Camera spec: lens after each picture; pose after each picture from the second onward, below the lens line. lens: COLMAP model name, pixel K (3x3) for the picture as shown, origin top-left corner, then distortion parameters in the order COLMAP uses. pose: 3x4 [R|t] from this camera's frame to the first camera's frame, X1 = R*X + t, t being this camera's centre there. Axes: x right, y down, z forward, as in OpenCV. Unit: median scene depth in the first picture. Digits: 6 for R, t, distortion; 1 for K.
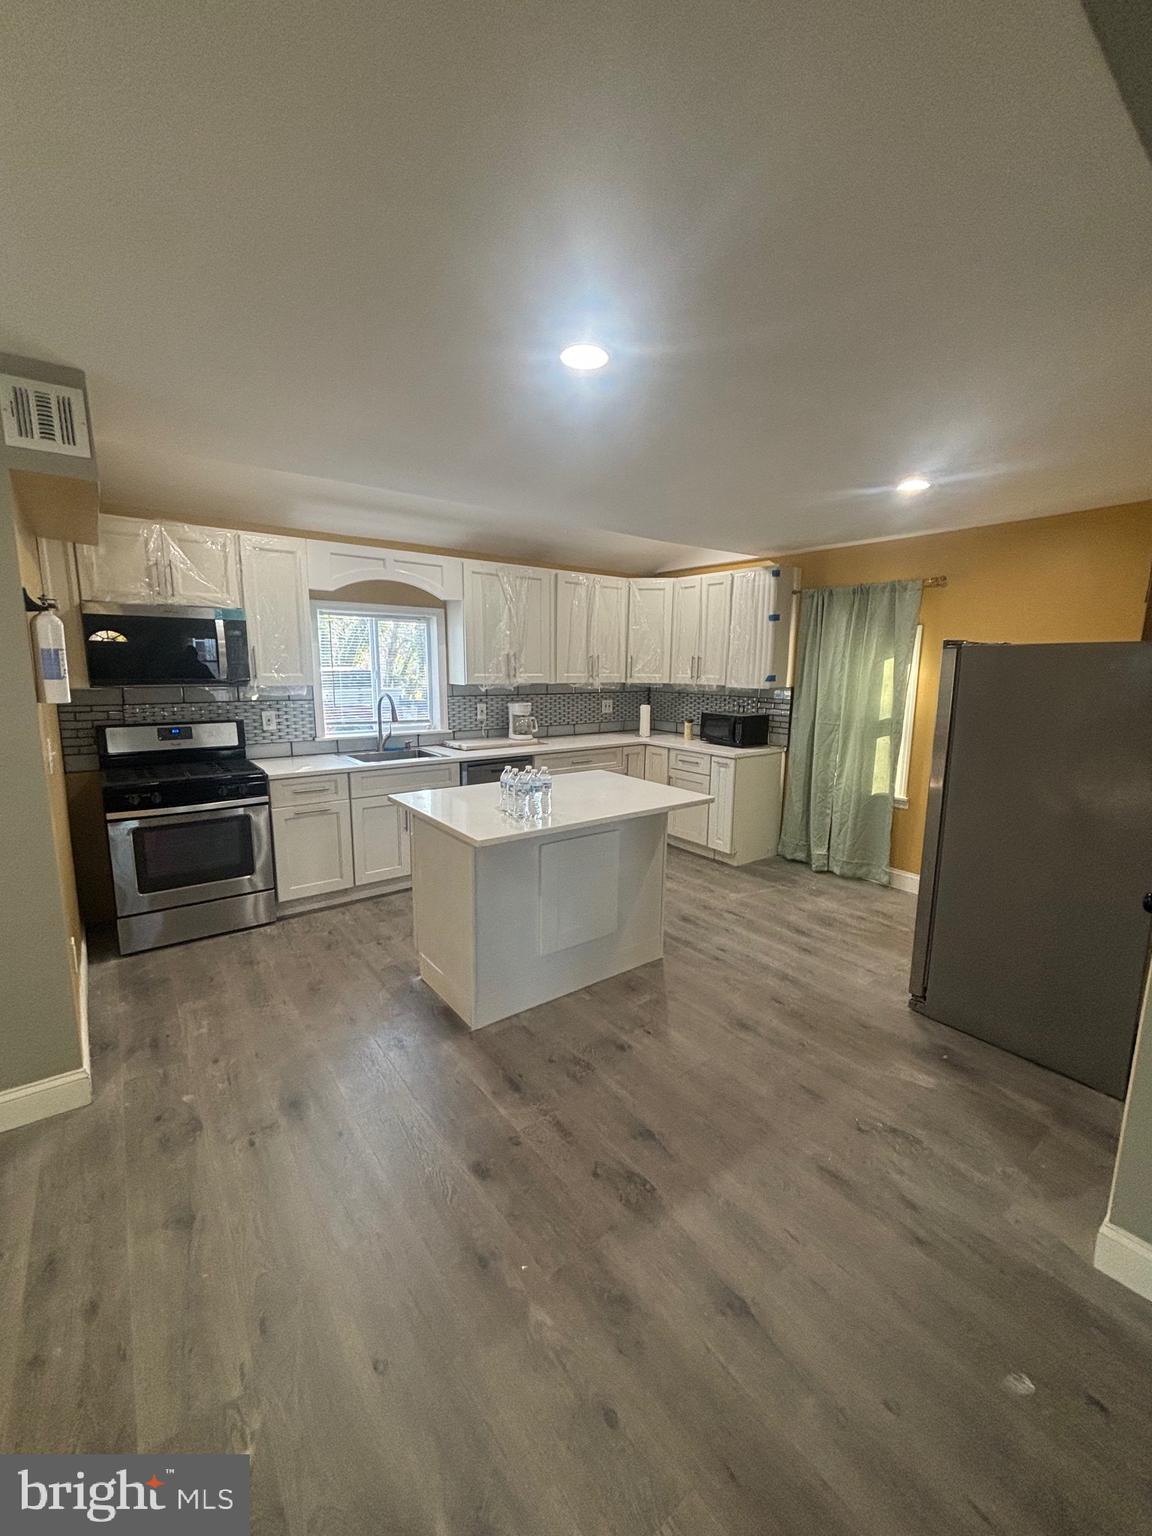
lens RADIAL K [[624.0, 0, 576.0], [0, 624.0, 768.0], [0, 0, 1]] dist [-0.002827, -0.000516]
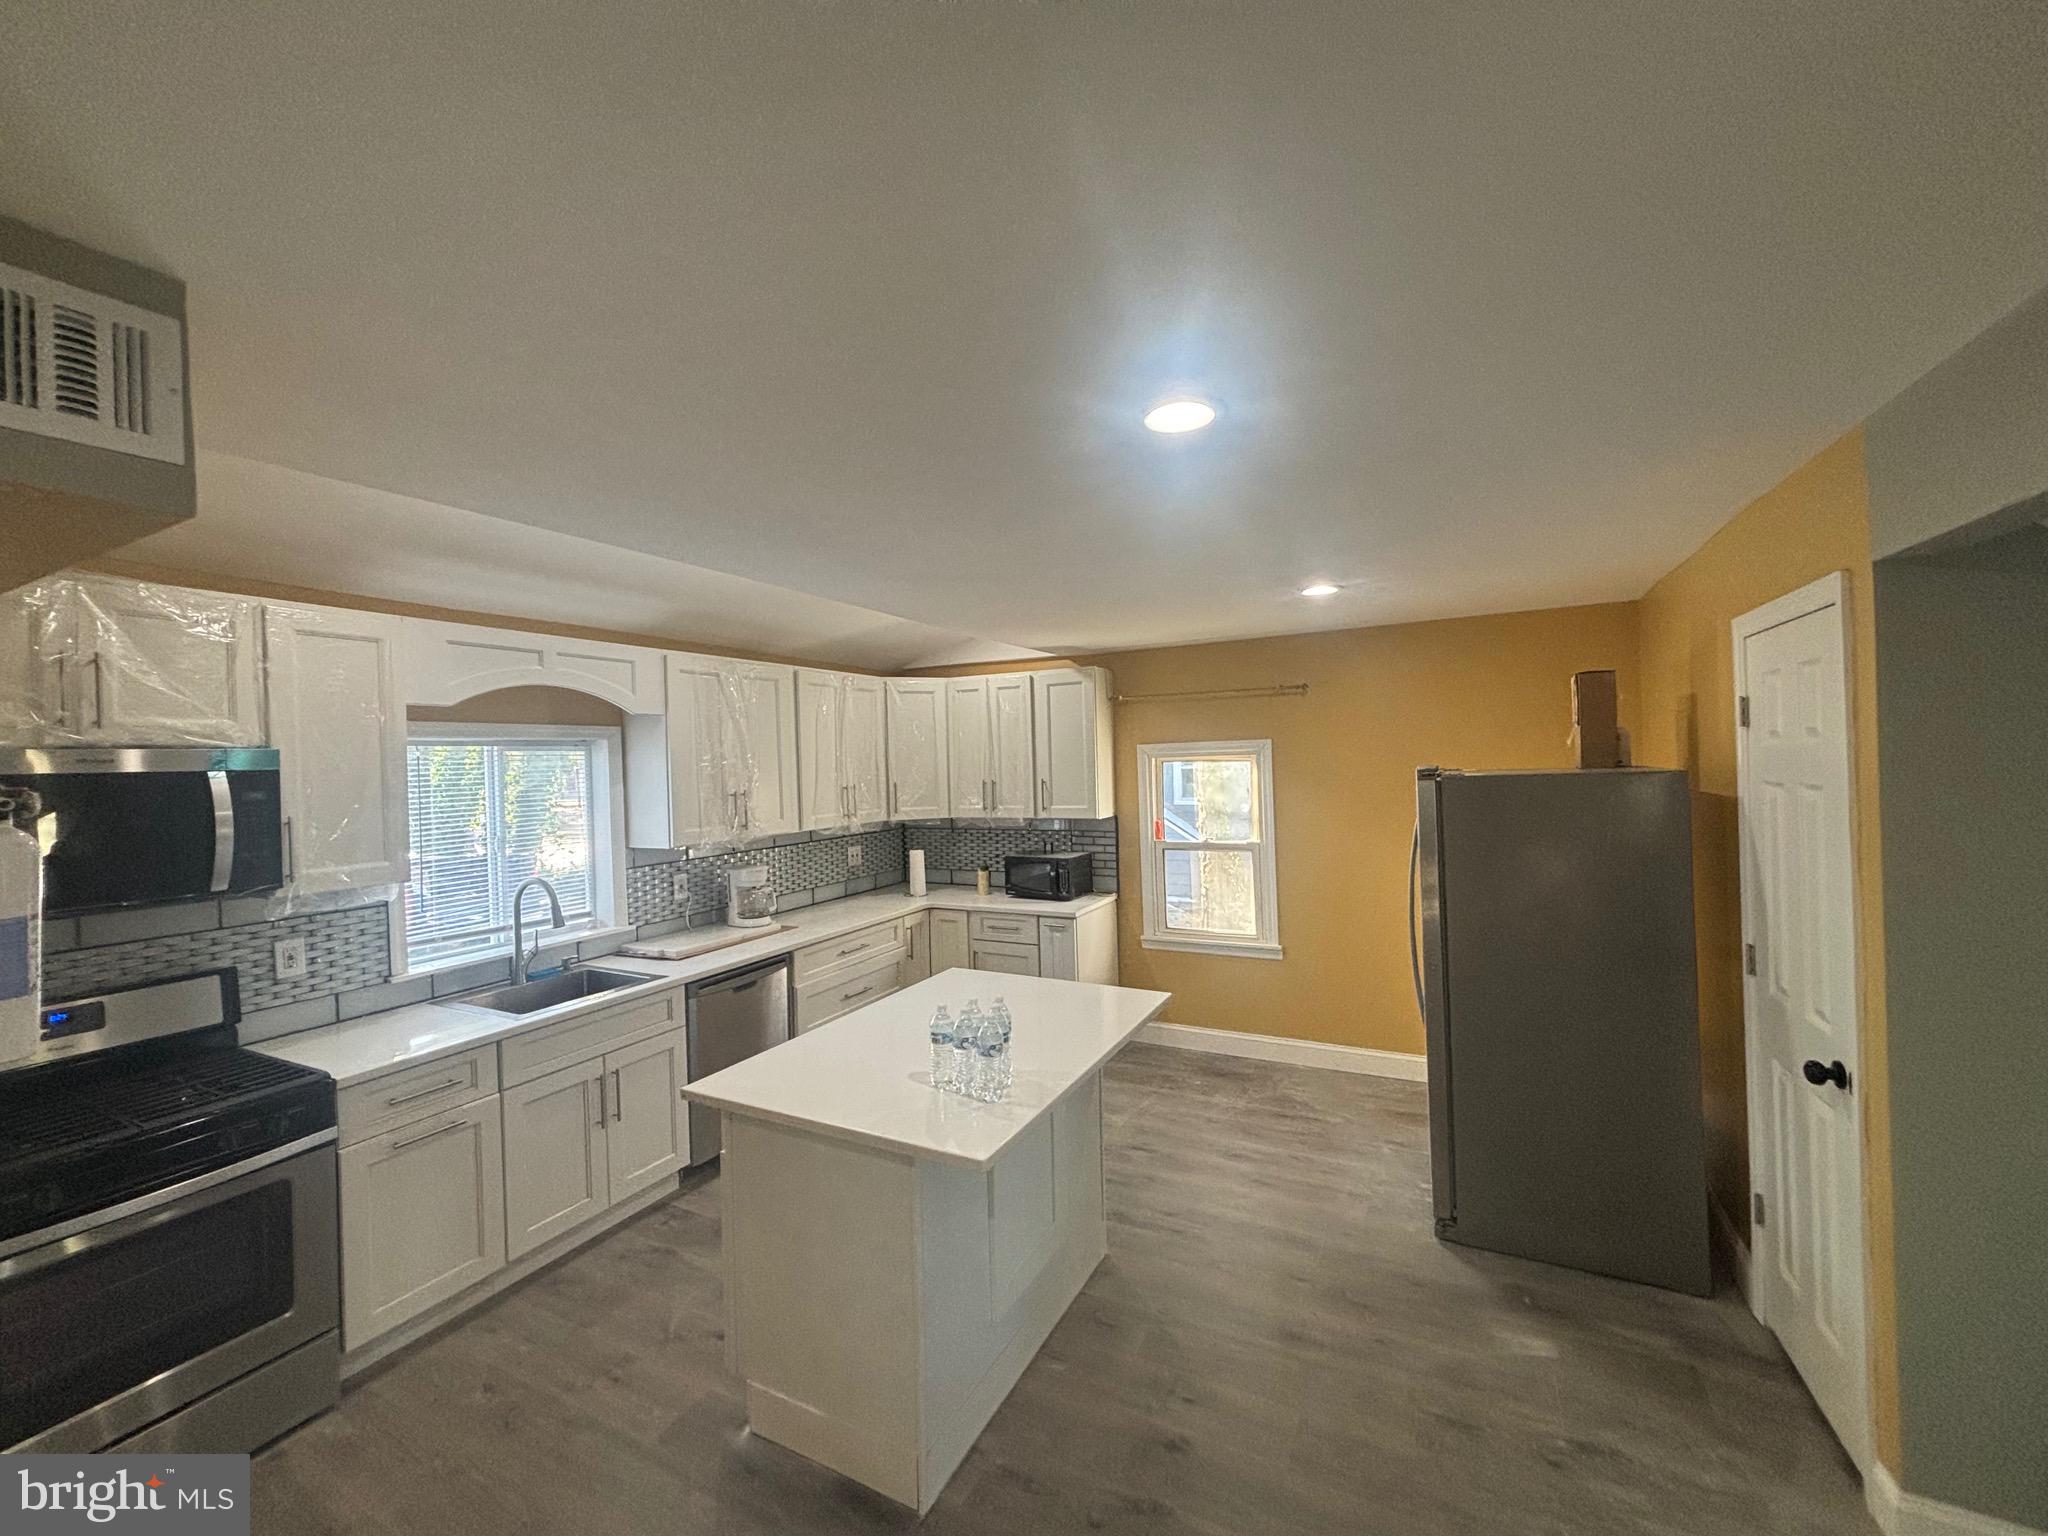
lens RADIAL K [[832.0, 0, 1029.0], [0, 832.0, 759.3], [0, 0, 1]] dist [-0.002827, -0.000516]
pose [[0.904032, -0.037160, 0.425846, -0.223757], [0.109824, 0.982965, -0.147371, -0.066760], [-0.413116, 0.179997, 0.892713, 0.126507]]
